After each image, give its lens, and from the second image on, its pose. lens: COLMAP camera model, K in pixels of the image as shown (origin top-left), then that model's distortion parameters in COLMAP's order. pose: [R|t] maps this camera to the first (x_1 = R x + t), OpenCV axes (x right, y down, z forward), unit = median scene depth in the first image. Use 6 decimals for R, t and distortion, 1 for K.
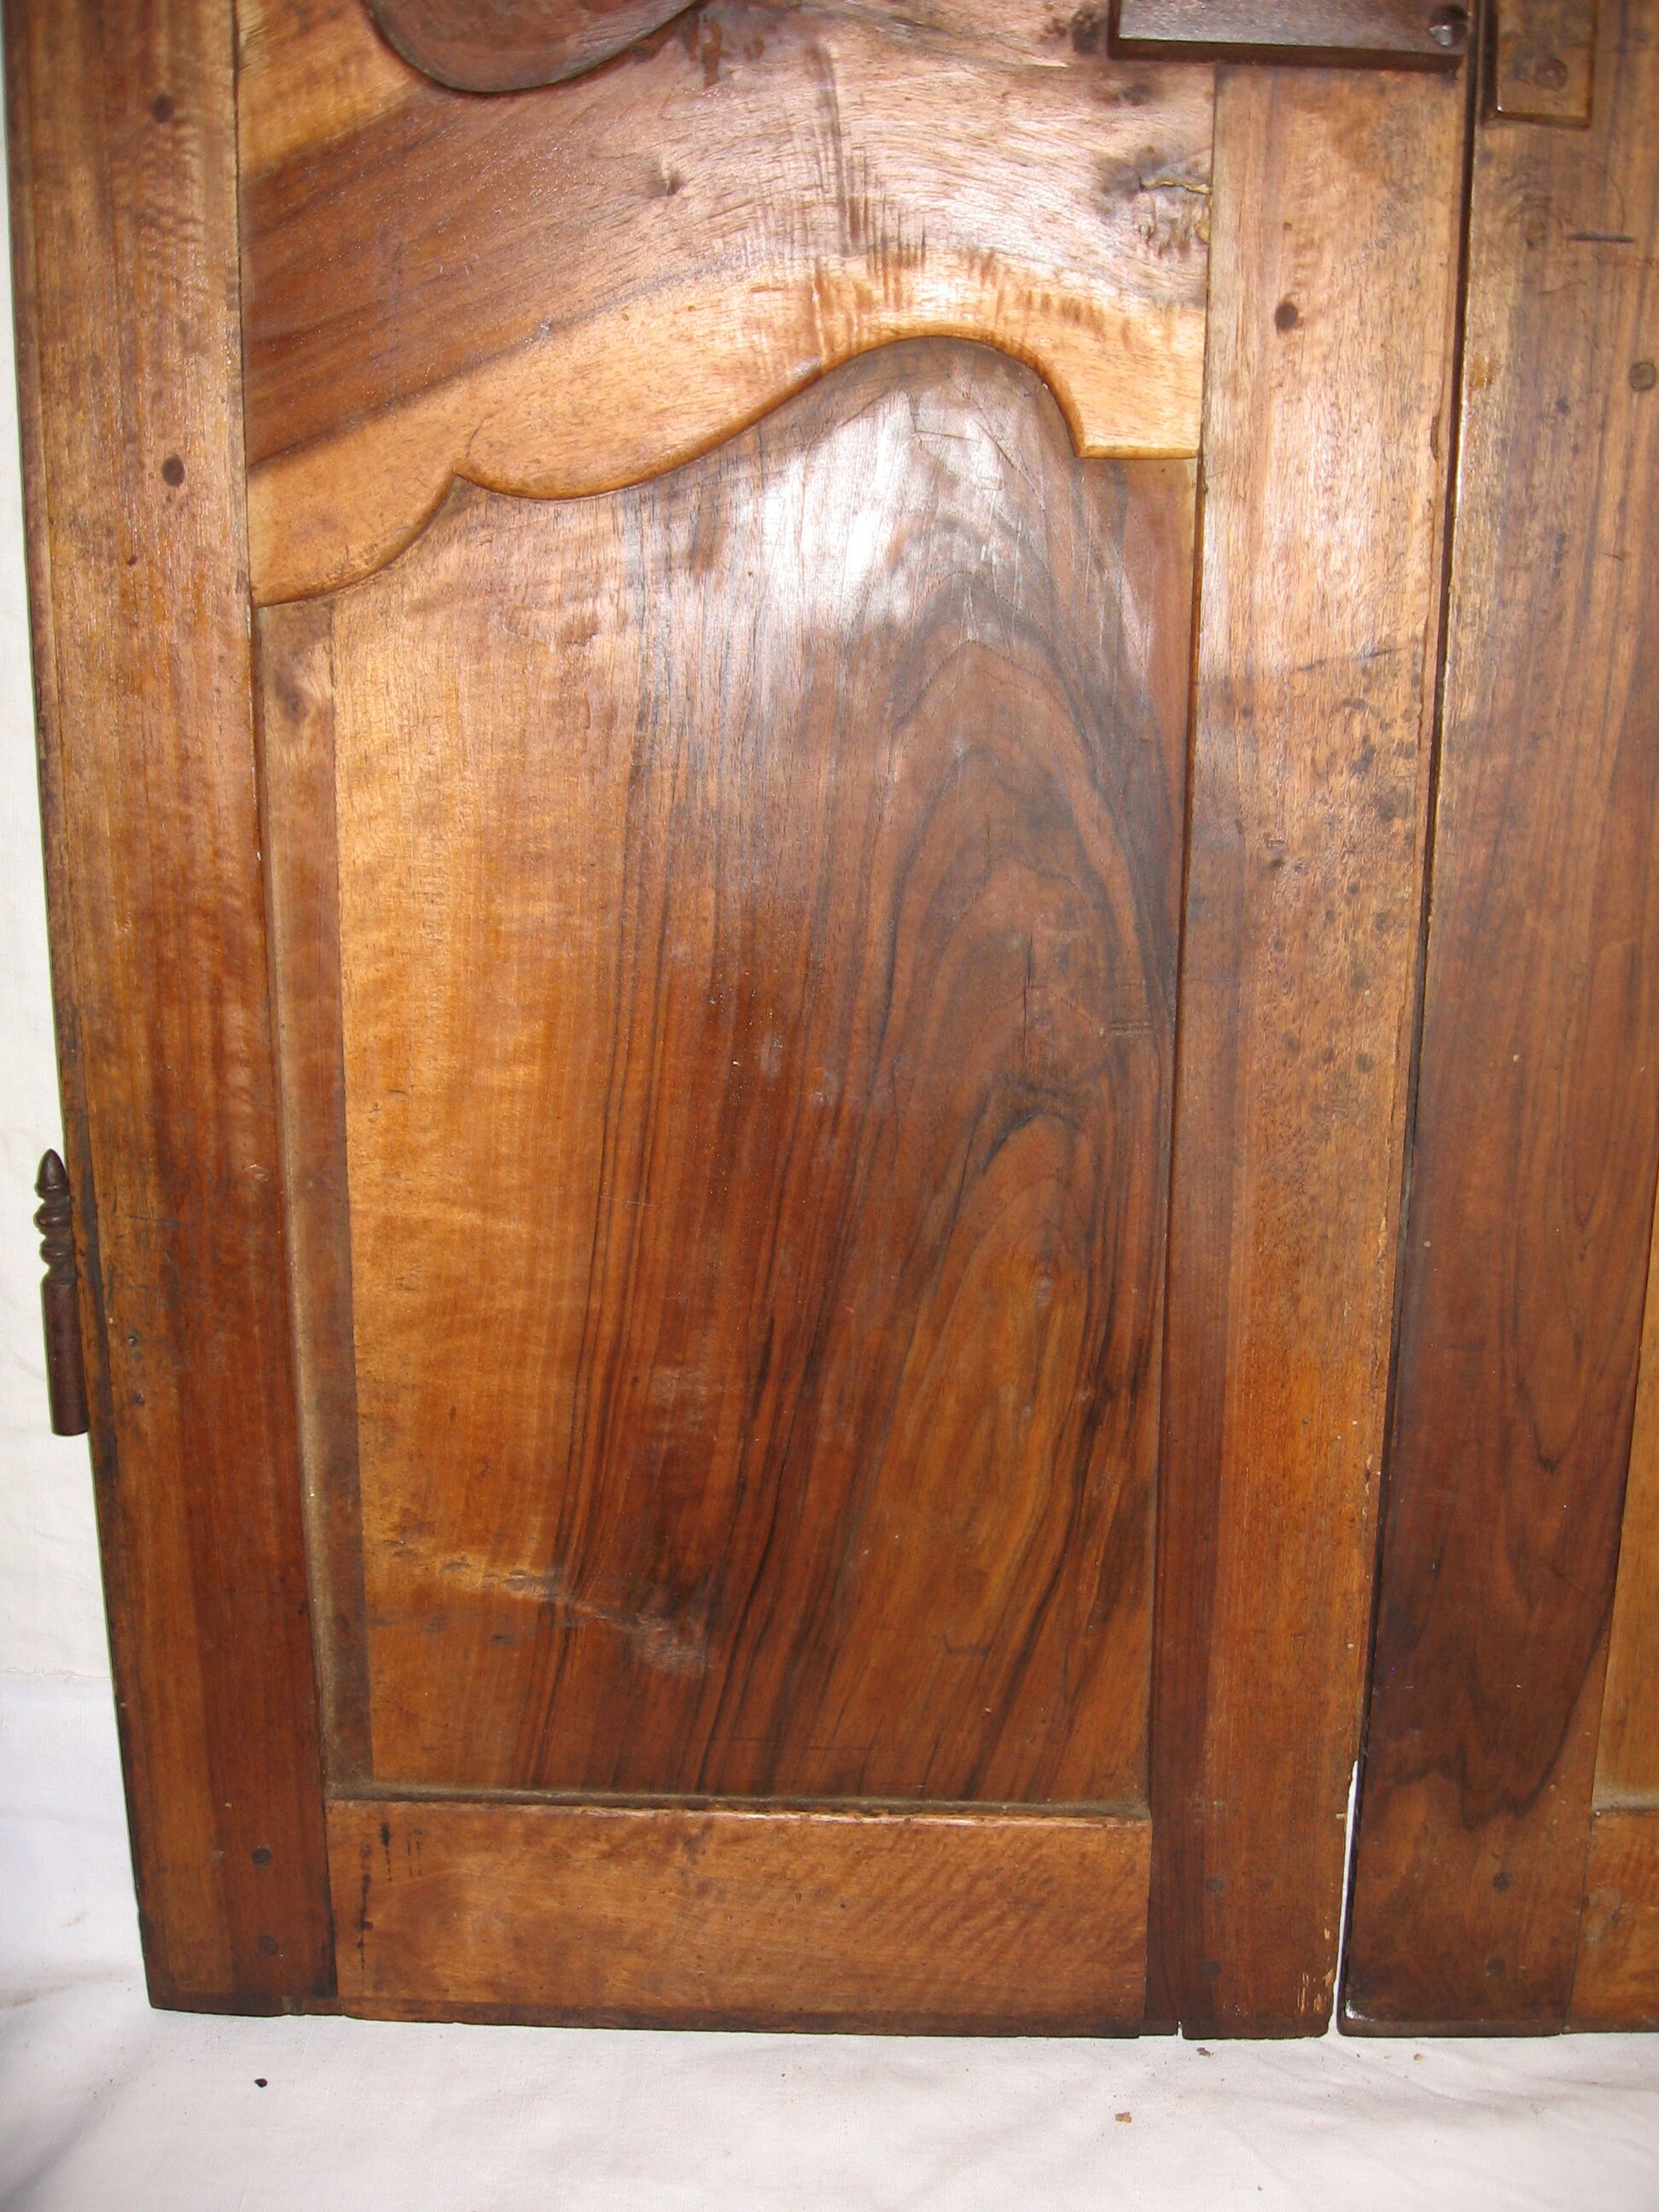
lens RADIAL K [[2233.8, 0, 834.7], [0, 2233.8, 1106.5], [0, 0, 1]] dist [-0.156537, 0.072226]
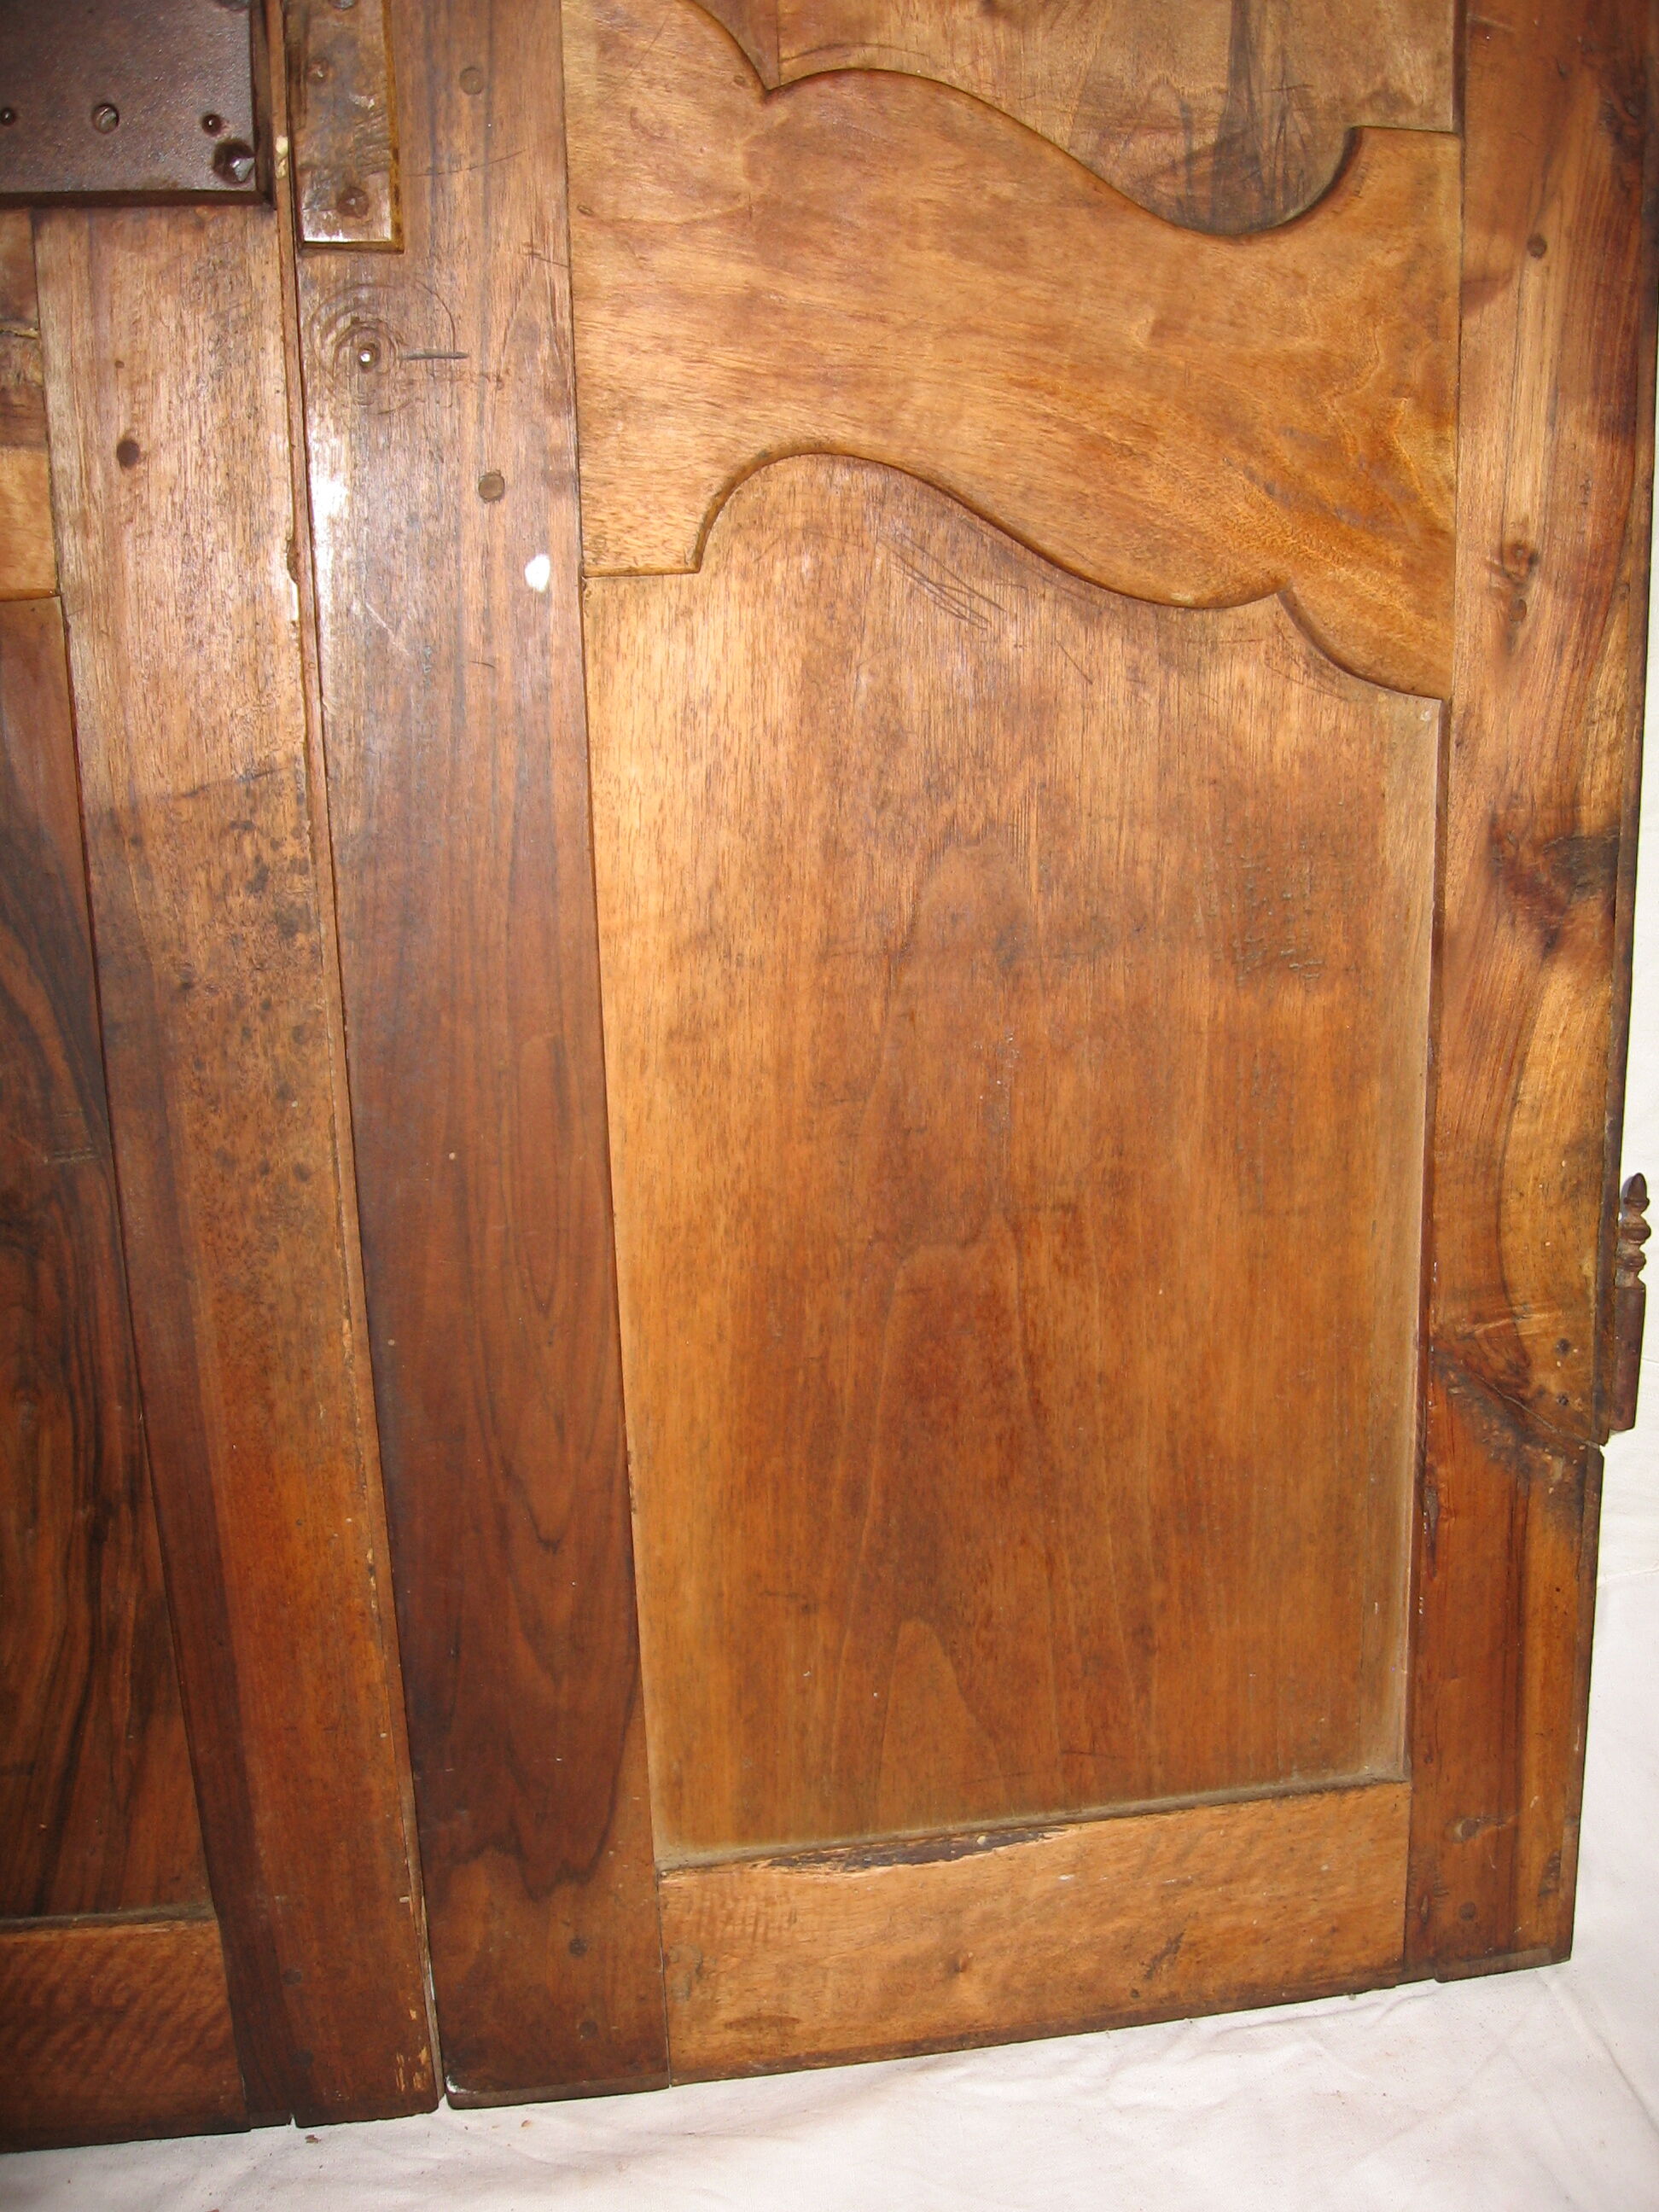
lens RADIAL K [[2233.8, 0, 834.7], [0, 2233.8, 1106.5], [0, 0, 1]] dist [-0.156537, 0.072226]
pose [[0.982770, -0.072243, 0.170128, 0.312263], [0.073448, 0.997299, -0.000792, -0.031420], [-0.169611, 0.013274, 0.985422, -0.045383]]
